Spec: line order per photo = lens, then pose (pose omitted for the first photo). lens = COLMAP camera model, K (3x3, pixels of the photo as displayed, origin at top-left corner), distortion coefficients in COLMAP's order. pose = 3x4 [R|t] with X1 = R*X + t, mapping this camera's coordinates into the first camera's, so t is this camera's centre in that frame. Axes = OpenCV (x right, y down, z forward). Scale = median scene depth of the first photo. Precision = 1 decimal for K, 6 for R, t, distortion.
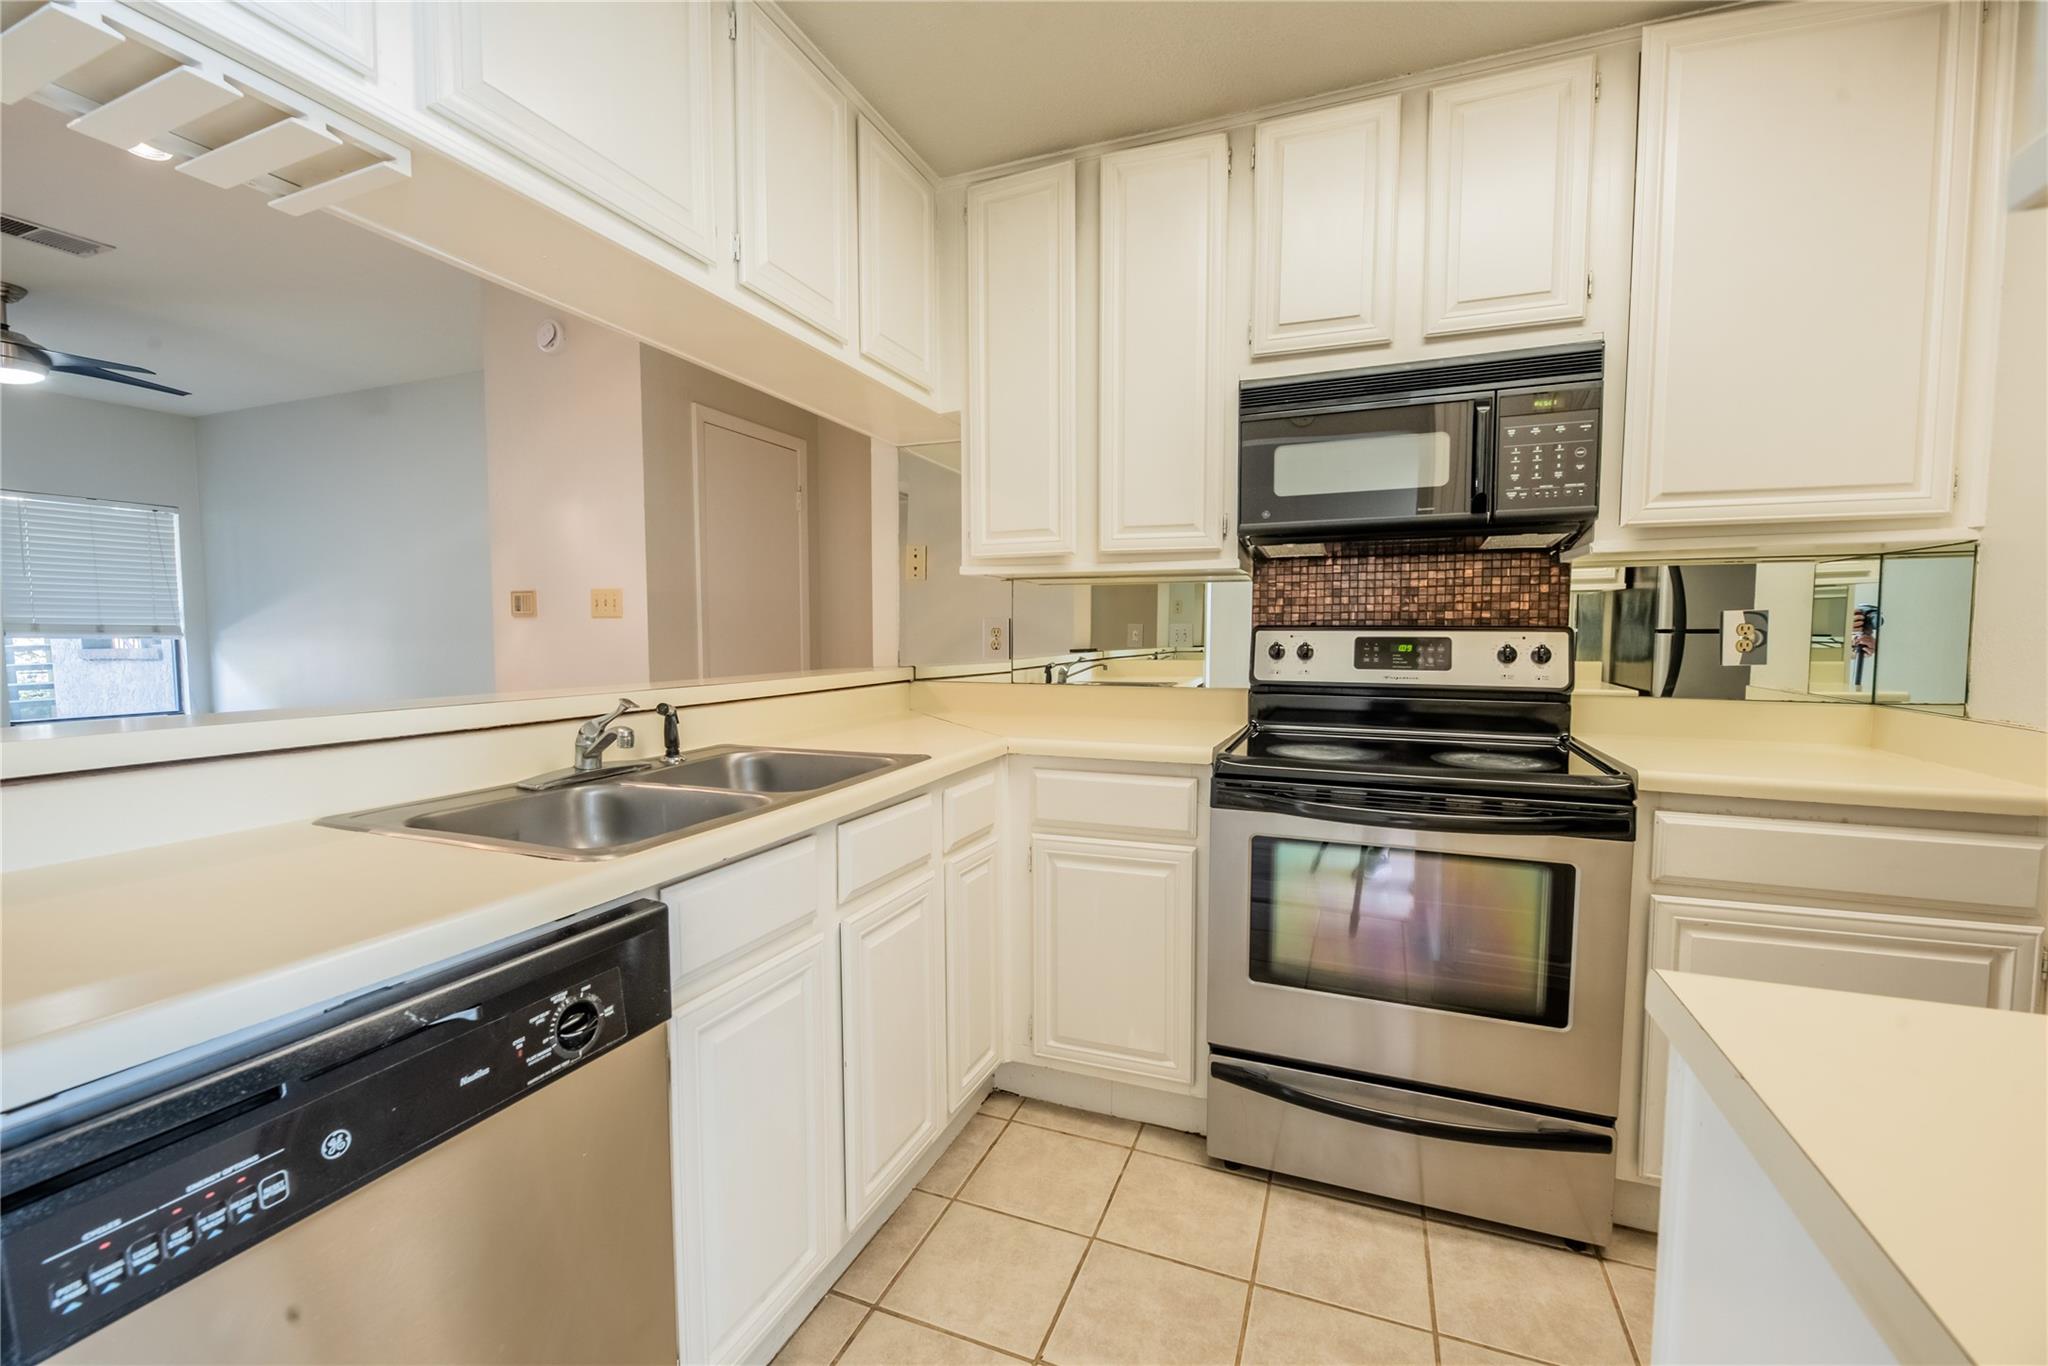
lens RADIAL K [[870.5, 0, 1026.8], [0, 870.5, 688.7], [0, 0, 1]] dist [-0.001834, -0.000646]
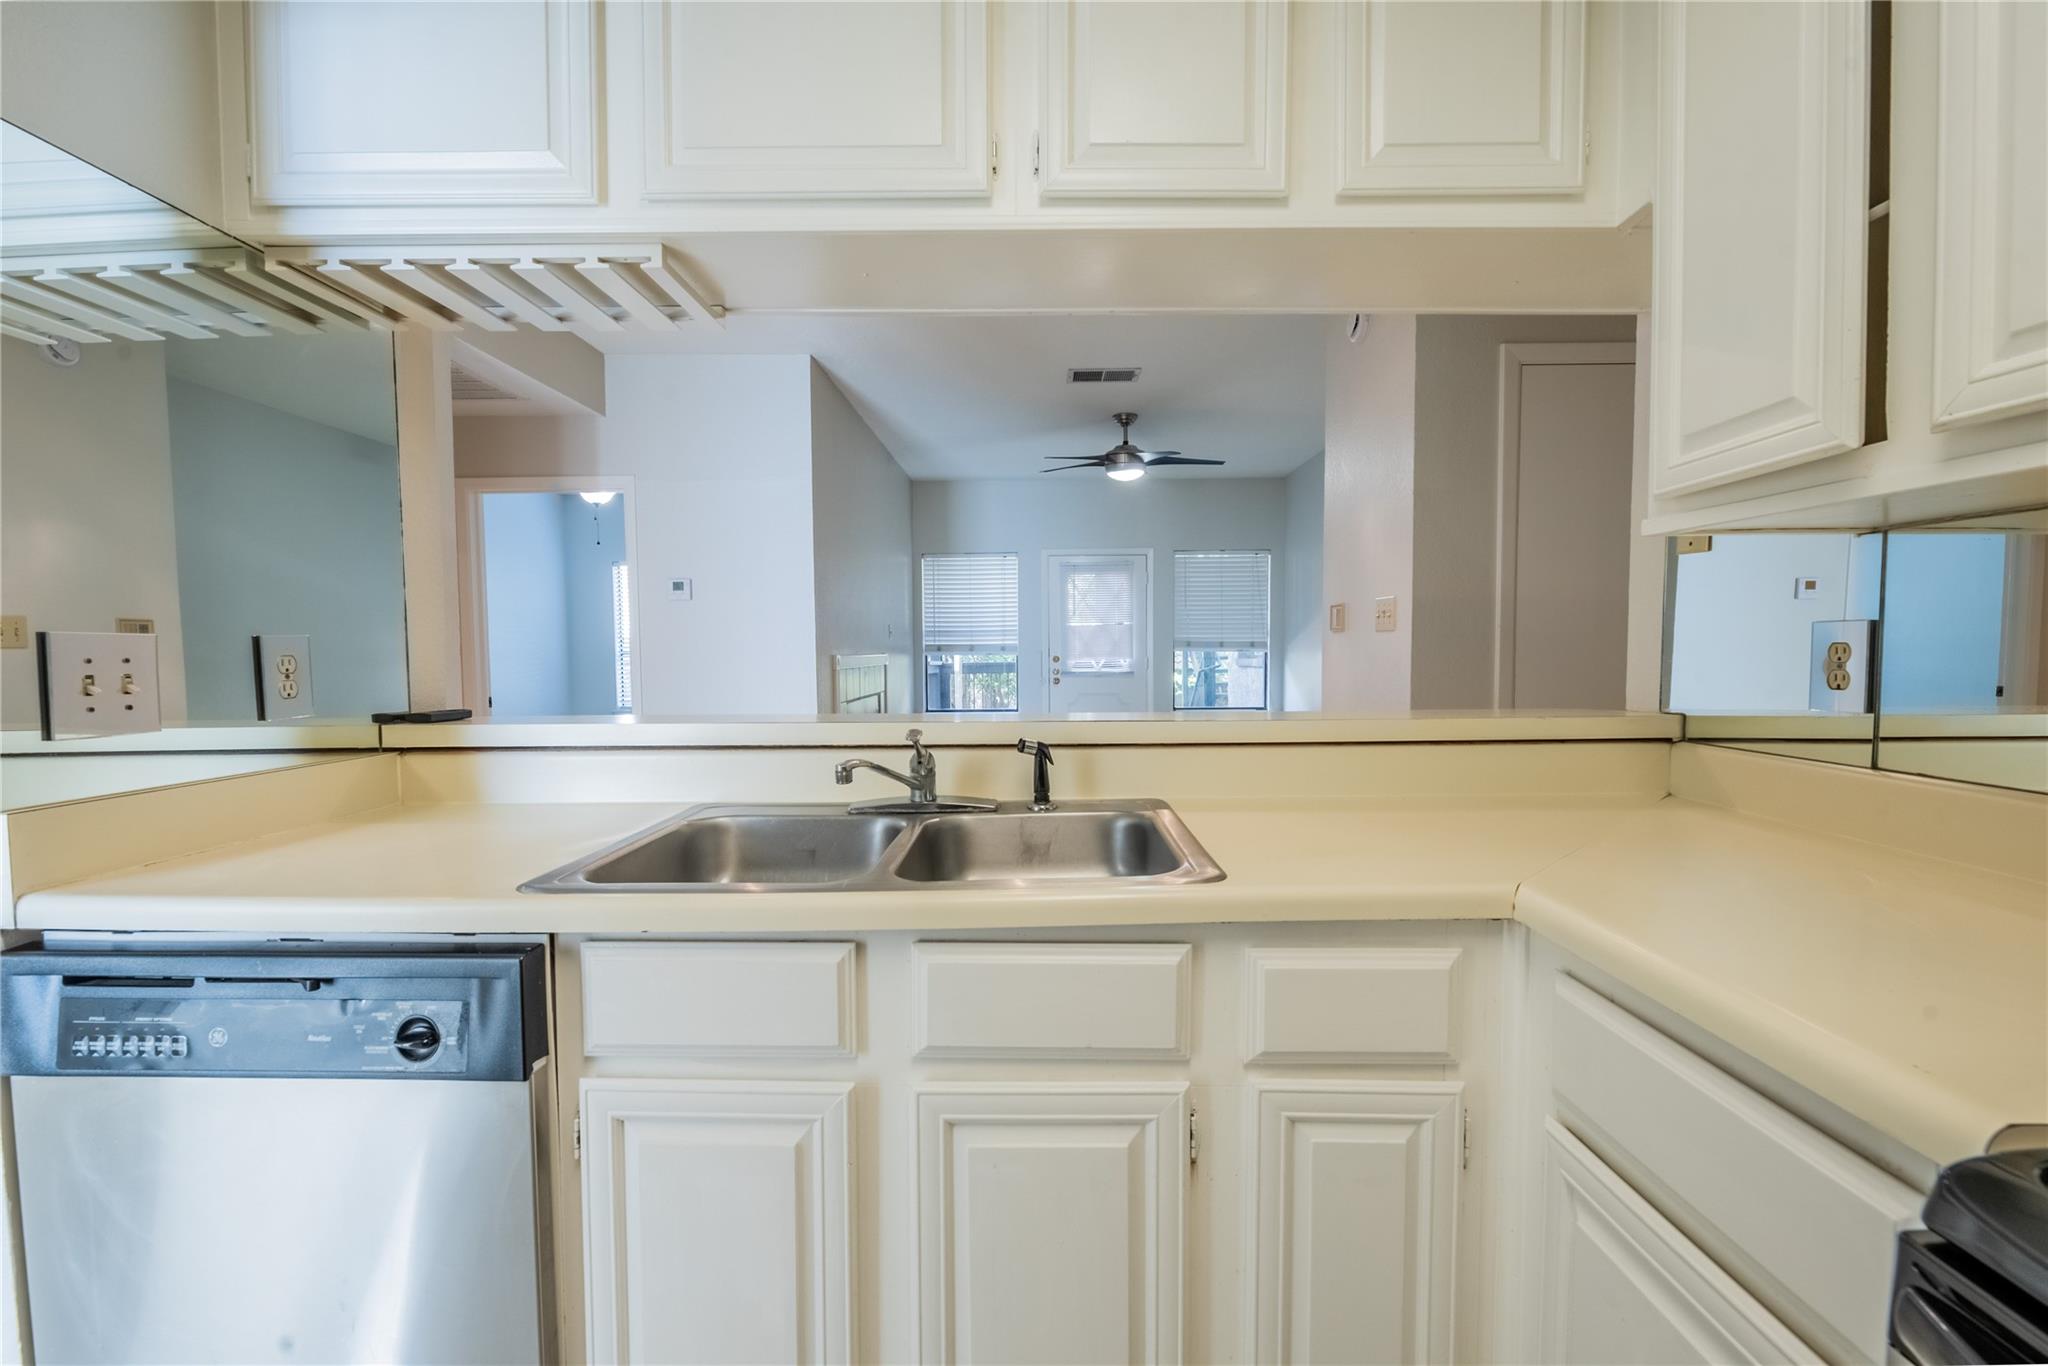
lens RADIAL K [[870.5, 0, 1026.8], [0, 870.5, 688.7], [0, 0, 1]] dist [-0.001834, -0.000646]
pose [[0.337494, 0.042098, -0.940386, 0.290758], [-0.052131, 0.998302, 0.025981, -0.041824], [0.939883, 0.040255, 0.339116, 0.546883]]
